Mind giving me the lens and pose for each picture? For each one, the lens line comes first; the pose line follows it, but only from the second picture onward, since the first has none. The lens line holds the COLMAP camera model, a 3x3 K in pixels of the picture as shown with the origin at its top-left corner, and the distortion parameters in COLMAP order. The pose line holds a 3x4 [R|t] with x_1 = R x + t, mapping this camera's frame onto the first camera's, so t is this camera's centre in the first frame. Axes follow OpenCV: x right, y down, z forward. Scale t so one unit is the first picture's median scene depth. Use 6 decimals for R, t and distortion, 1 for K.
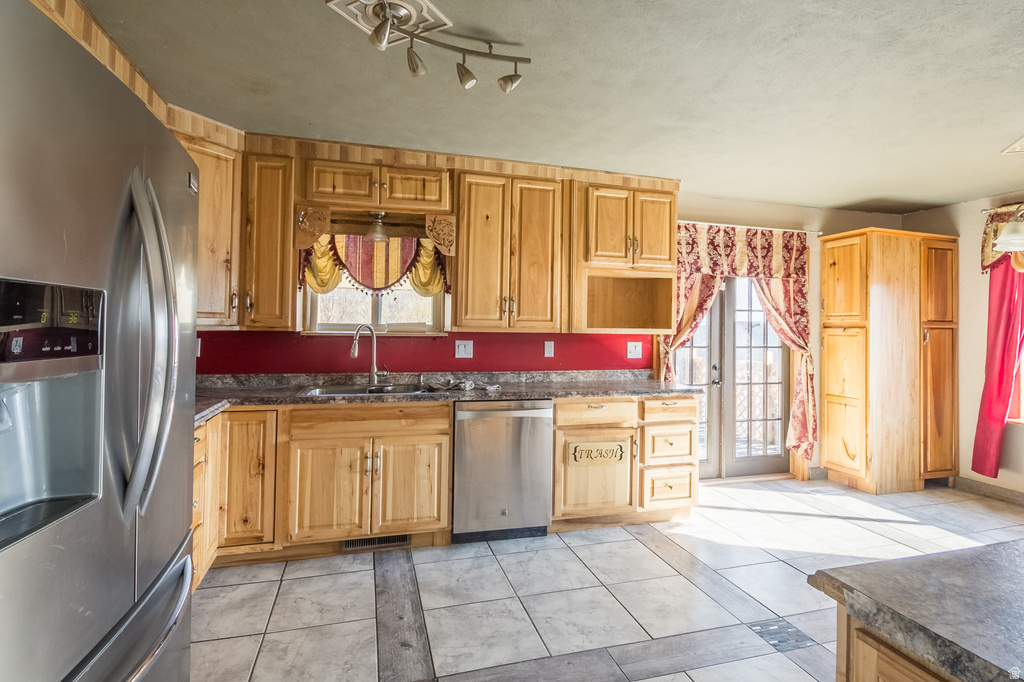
lens RADIAL K [[483.0, 0, 510.3], [0, 483.0, 298.9], [0, 0, 1]] dist [0.000128, -0.001350]
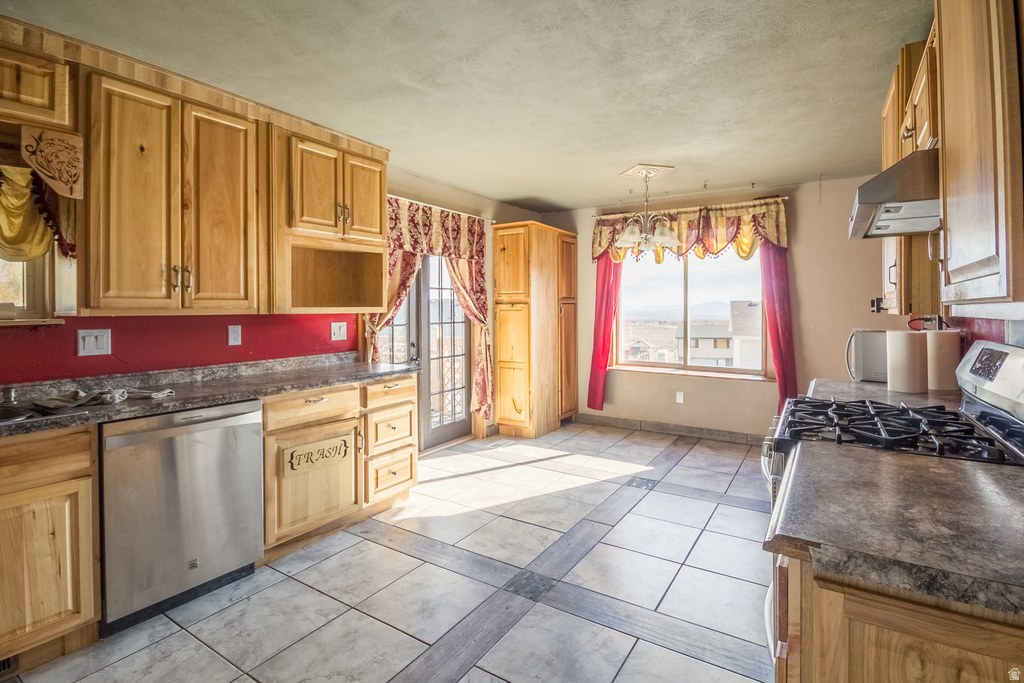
lens RADIAL K [[483.0, 0, 510.3], [0, 483.0, 299.4], [0, 0, 1]] dist [0.000128, -0.001350]
pose [[0.759867, -0.005867, 0.650052, -0.094912], [-0.023239, 0.999075, 0.036181, 0.007685], [-0.649663, -0.042599, 0.759028, 0.126245]]
